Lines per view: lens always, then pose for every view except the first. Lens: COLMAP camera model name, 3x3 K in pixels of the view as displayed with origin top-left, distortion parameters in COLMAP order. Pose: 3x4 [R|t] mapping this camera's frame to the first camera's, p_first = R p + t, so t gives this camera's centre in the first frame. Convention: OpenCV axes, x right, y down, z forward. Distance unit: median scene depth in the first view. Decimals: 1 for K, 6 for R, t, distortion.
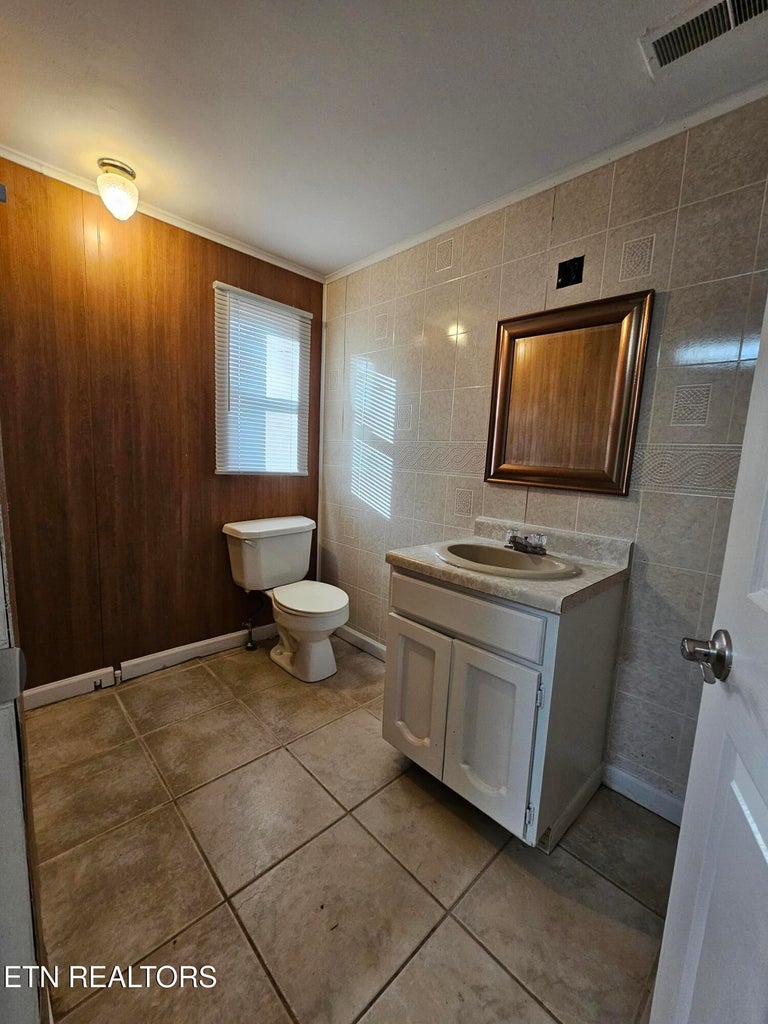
lens RADIAL K [[417.7, 0, 389.1], [0, 417.7, 511.9], [0, 0, 1]] dist [-0.000635, -0.000963]
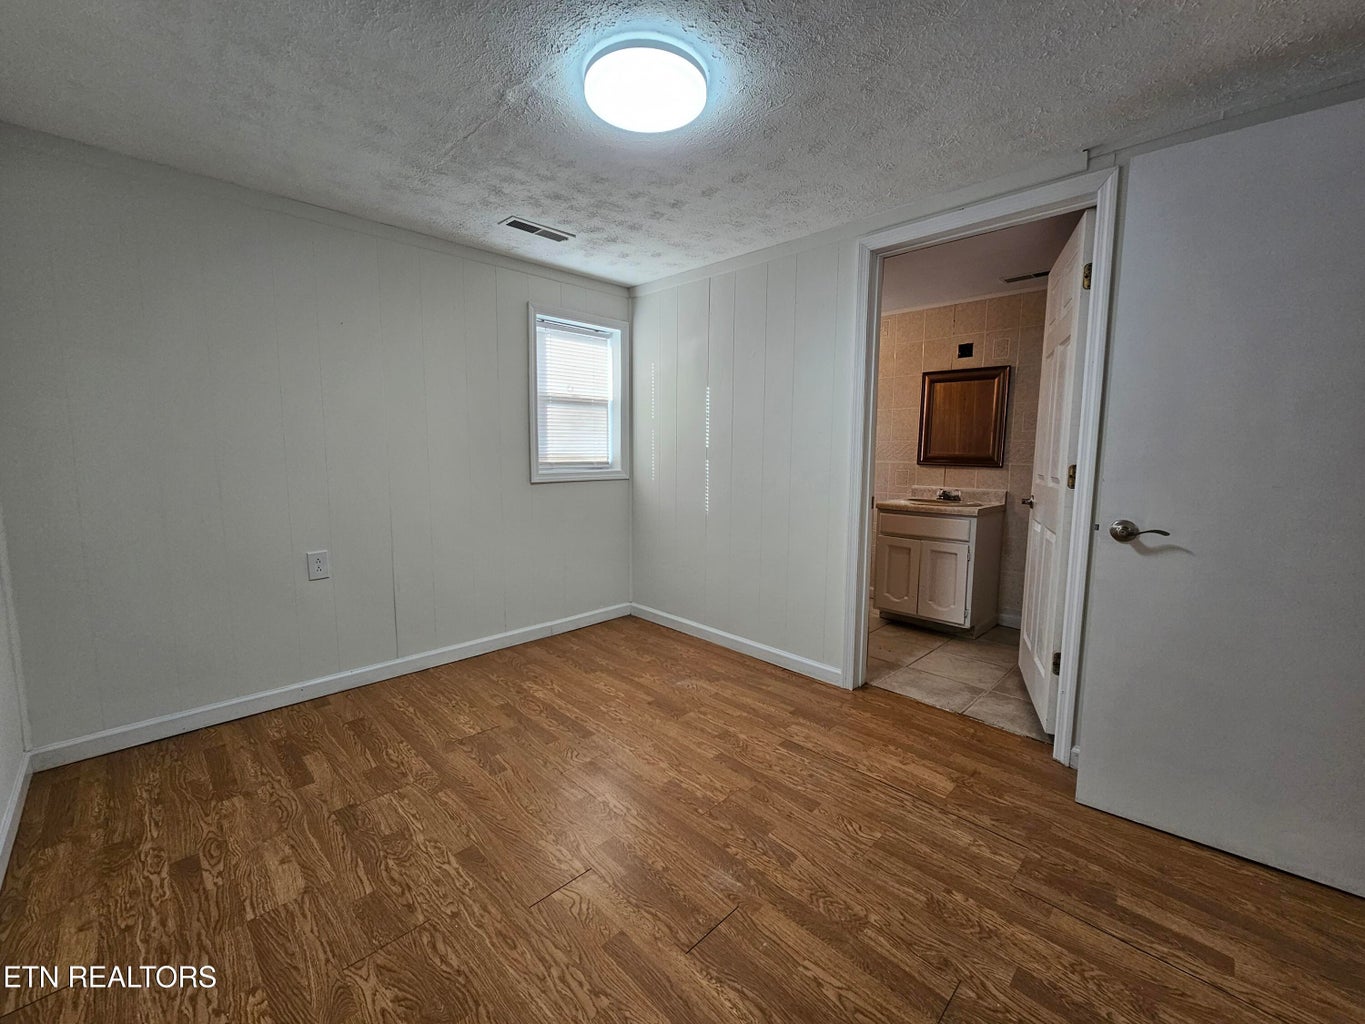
lens RADIAL K [[556.8, 0, 674.8], [0, 556.8, 511.2], [0, 0, 1]] dist [-0.000635, -0.000963]
pose [[0.999137, -0.041133, -0.005811, -0.920021], [0.040996, 0.998916, -0.022056, 0.154122], [0.006712, 0.021799, 0.999740, -1.550849]]
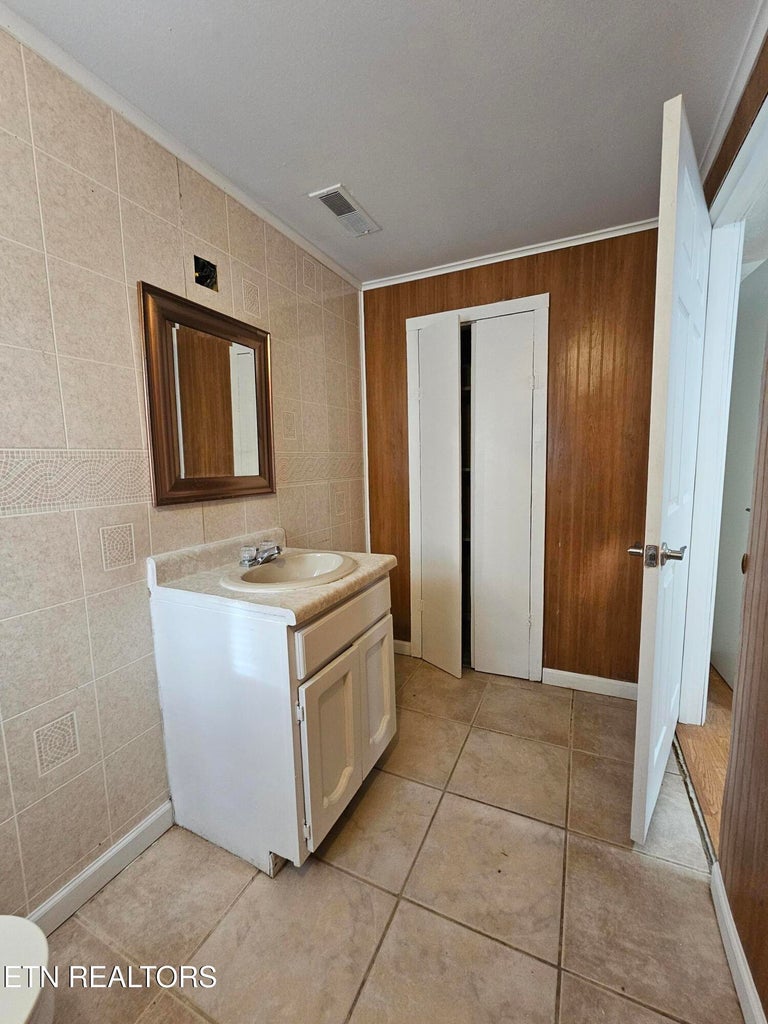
lens RADIAL K [[417.7, 0, 383.6], [0, 417.7, 509.4], [0, 0, 1]] dist [-0.000635, -0.000963]
pose [[-0.337897, -0.149926, 0.929165, -0.698563], [0.132821, 0.969755, 0.204776, -0.199272], [-0.931764, 0.192606, -0.307764, 1.060568]]
